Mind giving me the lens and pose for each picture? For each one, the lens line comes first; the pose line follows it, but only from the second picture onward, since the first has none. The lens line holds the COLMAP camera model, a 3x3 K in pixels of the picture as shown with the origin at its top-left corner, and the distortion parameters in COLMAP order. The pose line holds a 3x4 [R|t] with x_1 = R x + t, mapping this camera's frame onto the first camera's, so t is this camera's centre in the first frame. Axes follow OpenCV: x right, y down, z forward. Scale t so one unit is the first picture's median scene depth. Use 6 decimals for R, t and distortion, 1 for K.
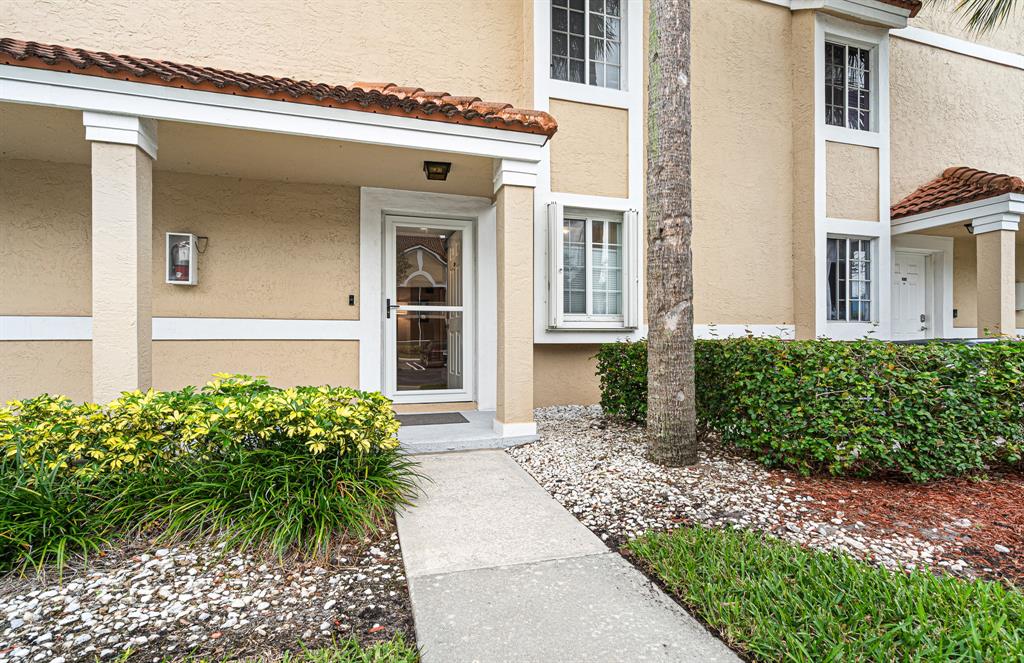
lens RADIAL K [[455.4, 0, 508.4], [0, 455.4, 339.7], [0, 0, 1]] dist [-0.001428, 0.000765]
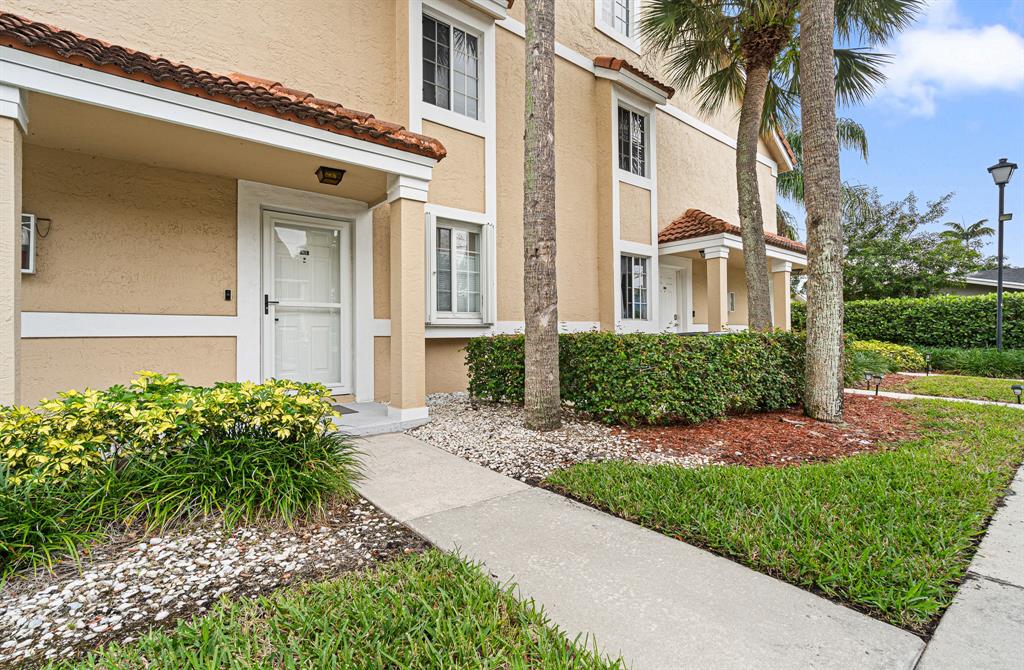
lens RADIAL K [[460.3, 0, 496.8], [0, 460.3, 329.5], [0, 0, 1]] dist [-0.002462, 0.000785]
pose [[0.924881, -0.002812, 0.380246, -0.262926], [0.007147, 0.999925, -0.009989, -0.000080], [-0.380189, 0.011957, 0.924832, -0.167238]]
